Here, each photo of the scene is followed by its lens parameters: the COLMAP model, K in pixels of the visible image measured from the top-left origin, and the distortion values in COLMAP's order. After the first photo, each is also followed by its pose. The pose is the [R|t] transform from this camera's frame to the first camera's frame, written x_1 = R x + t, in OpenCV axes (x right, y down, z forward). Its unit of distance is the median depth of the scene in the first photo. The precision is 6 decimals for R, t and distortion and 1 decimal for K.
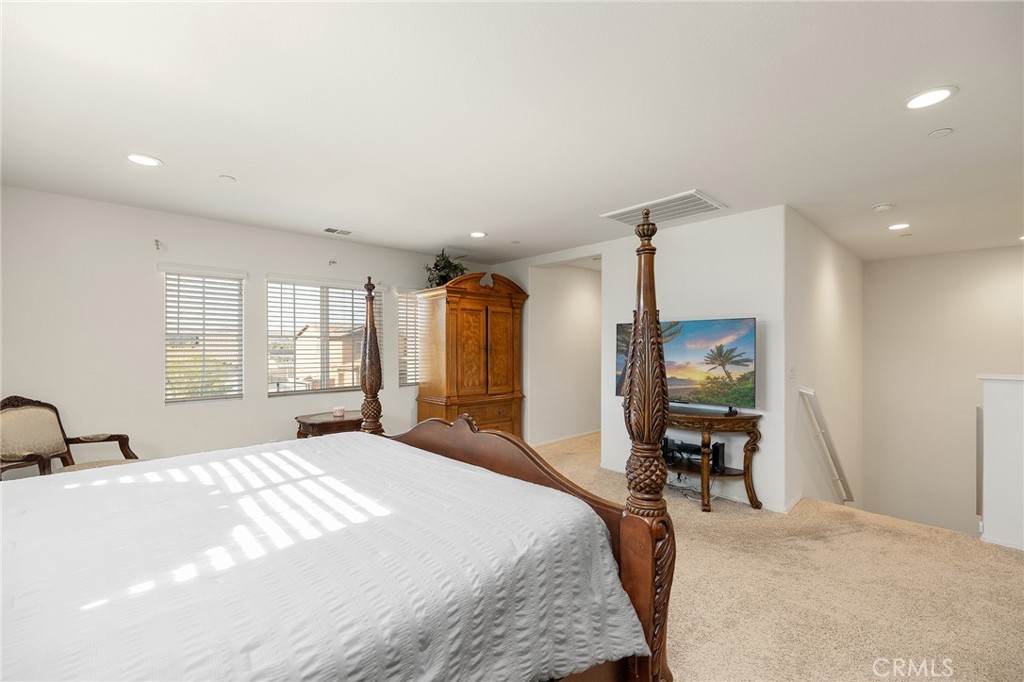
lens RADIAL K [[428.6, 0, 512.0], [0, 428.6, 341.0], [0, 0, 1]] dist [-0.001957, 0.000101]
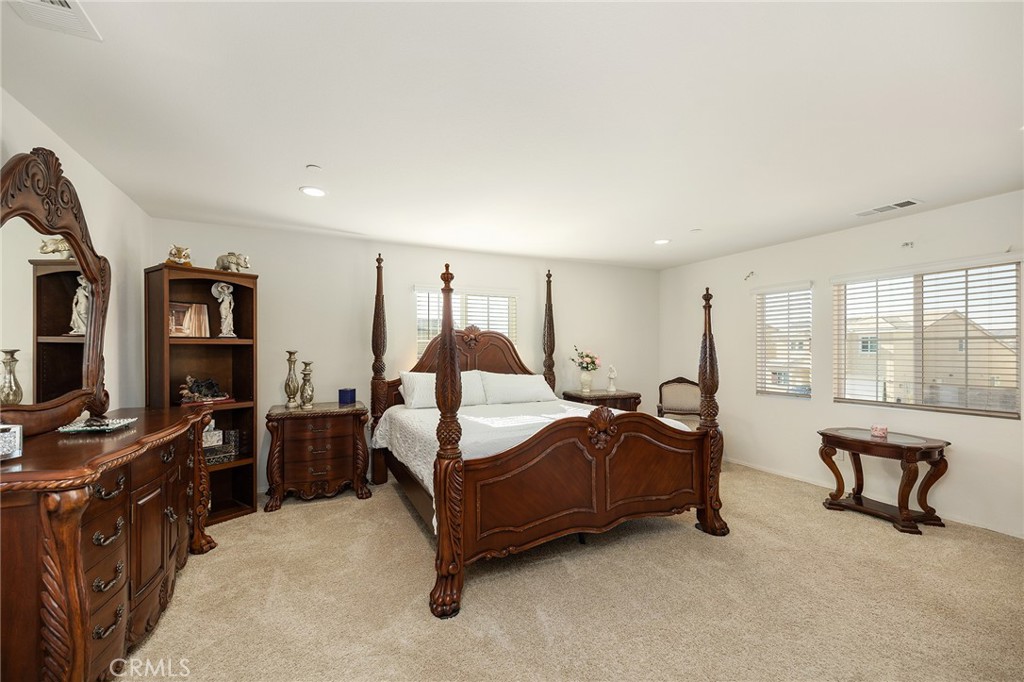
lens RADIAL K [[441.7, 0, 509.5], [0, 441.7, 342.3], [0, 0, 1]] dist [0.002541, 0.000089]
pose [[-0.311972, -0.014388, -0.949982, 0.636257], [0.014210, 0.999703, -0.019808, 0.002911], [0.949985, -0.019679, -0.311675, 0.605690]]
